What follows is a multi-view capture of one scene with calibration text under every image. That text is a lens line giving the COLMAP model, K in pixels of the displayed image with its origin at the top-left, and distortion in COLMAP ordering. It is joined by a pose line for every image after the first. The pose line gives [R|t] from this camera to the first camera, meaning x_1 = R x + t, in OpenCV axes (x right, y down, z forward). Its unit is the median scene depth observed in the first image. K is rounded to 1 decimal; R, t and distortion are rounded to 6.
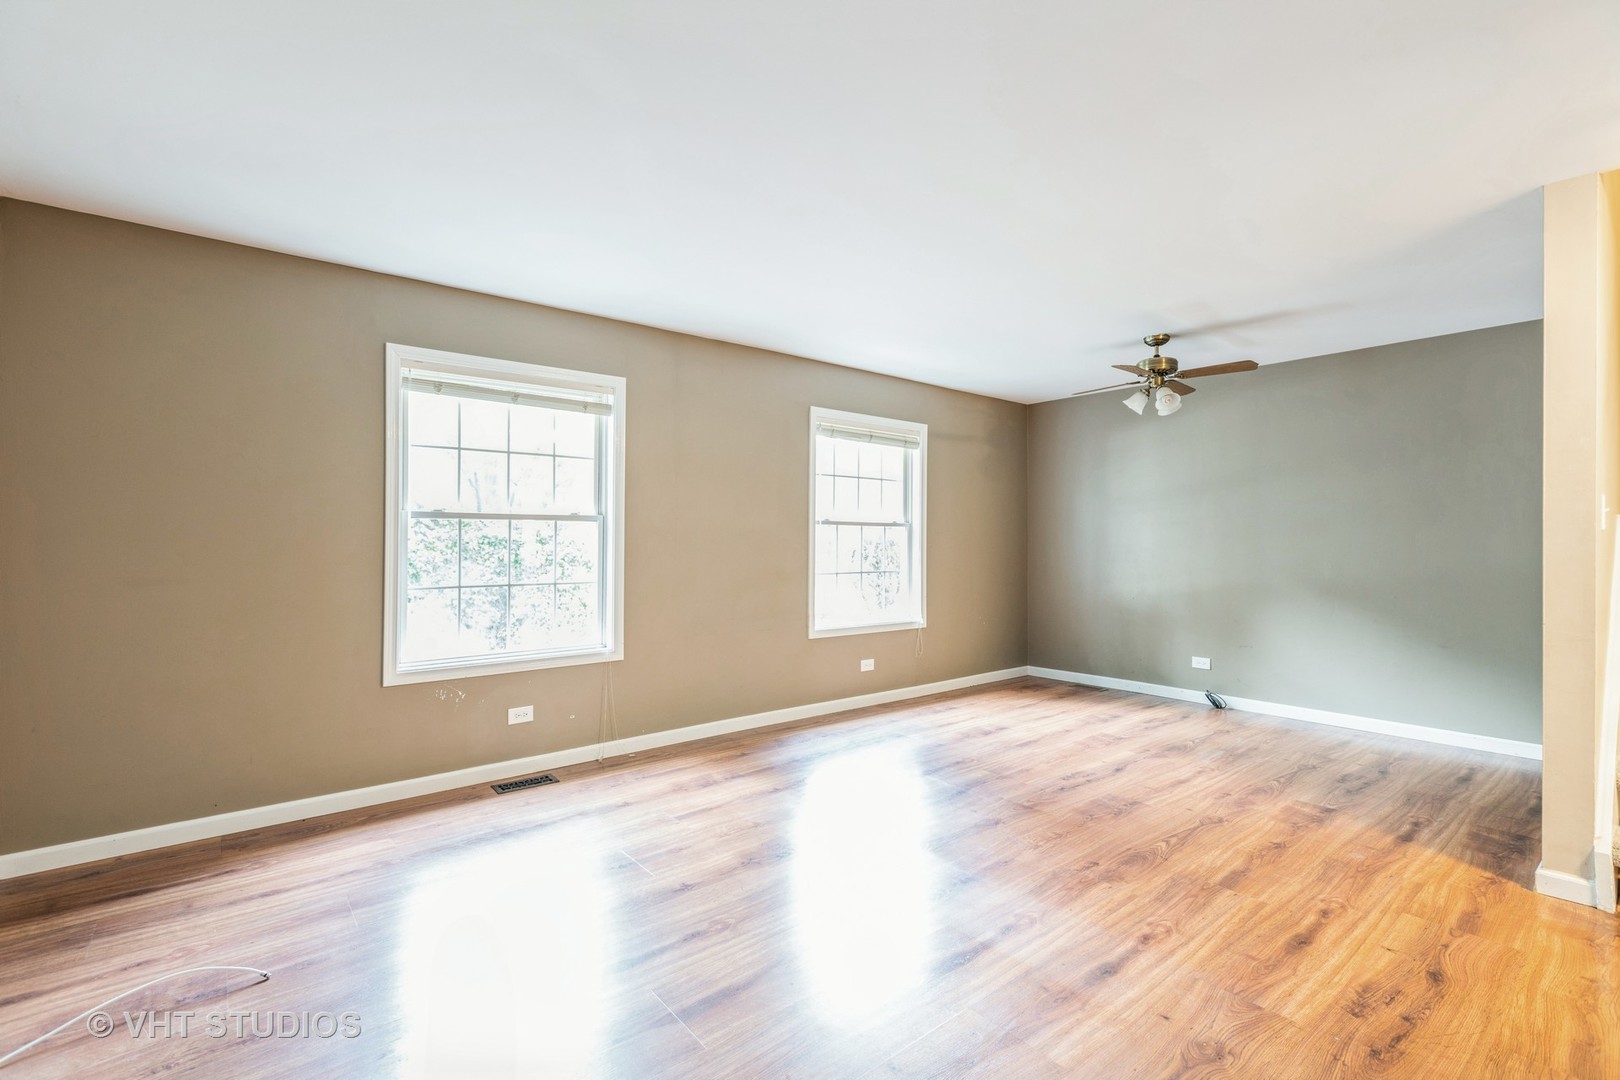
lens RADIAL K [[738.6, 0, 816.4], [0, 738.6, 533.7], [0, 0, 1]] dist [-0.002559, 0.001077]
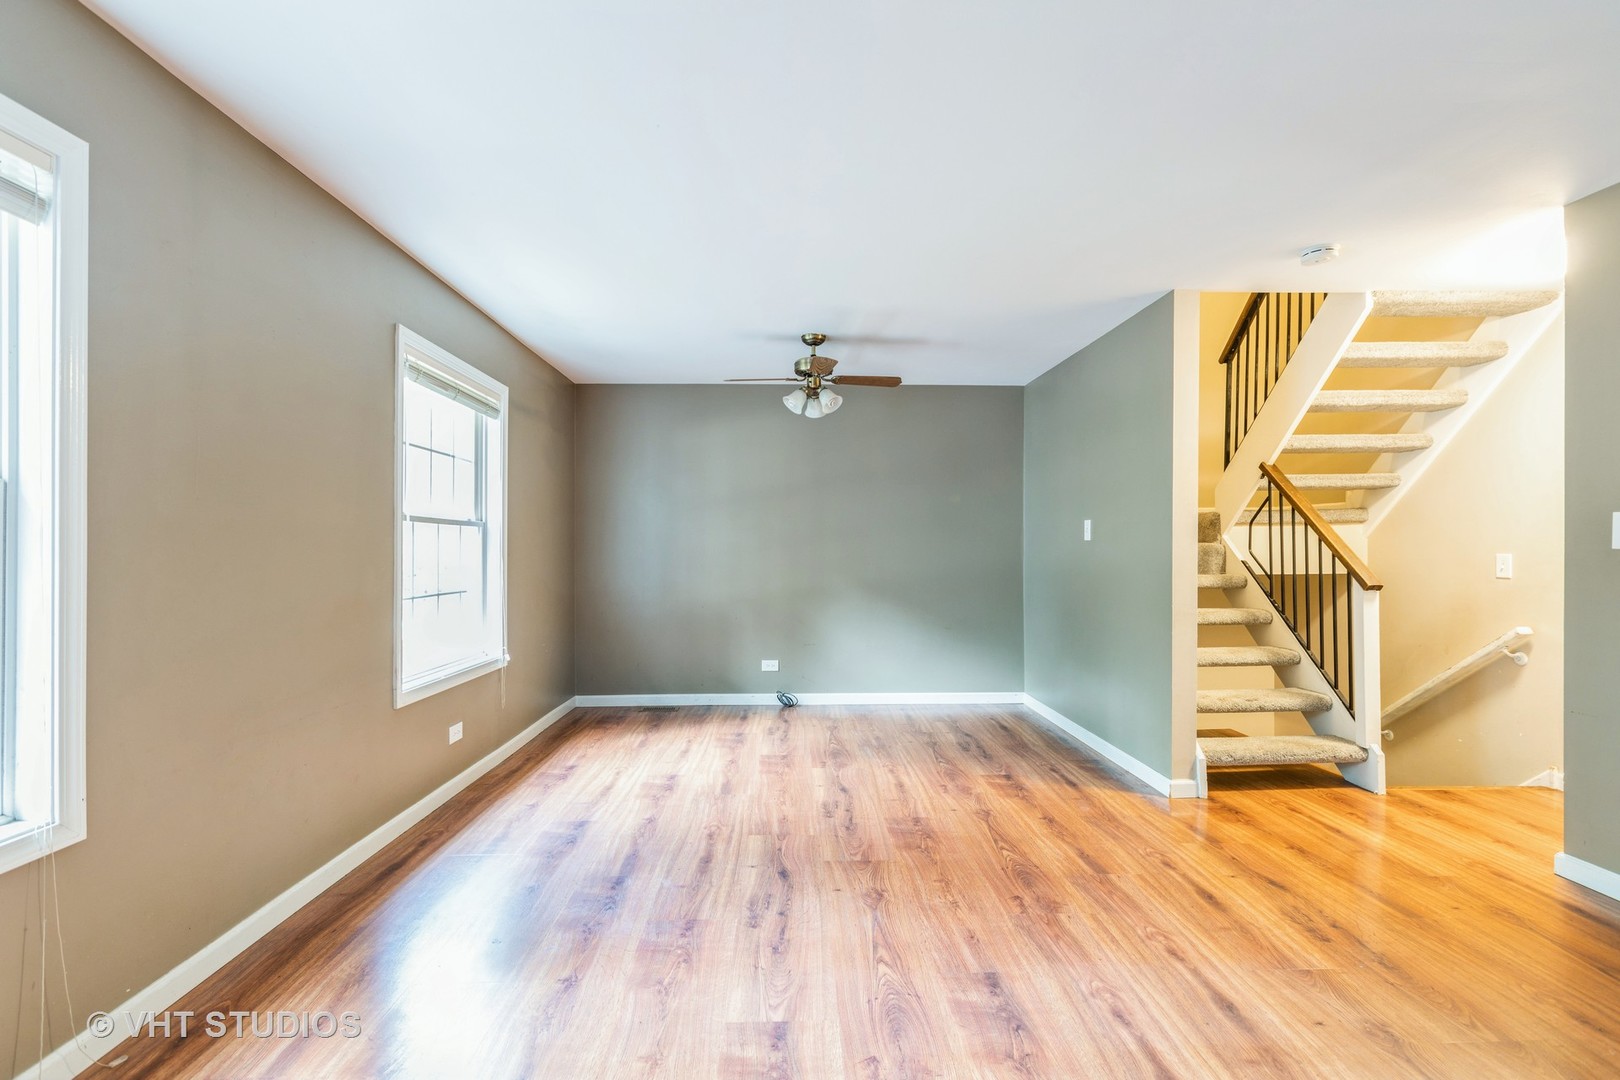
lens RADIAL K [[738.6, 0, 812.6], [0, 738.6, 542.4], [0, 0, 1]] dist [-0.002559, 0.001077]
pose [[0.611470, 0.003586, 0.791259, -0.360294], [-0.003470, 0.999992, -0.001851, 0.008609], [-0.791260, -0.001614, 0.611478, 0.466572]]
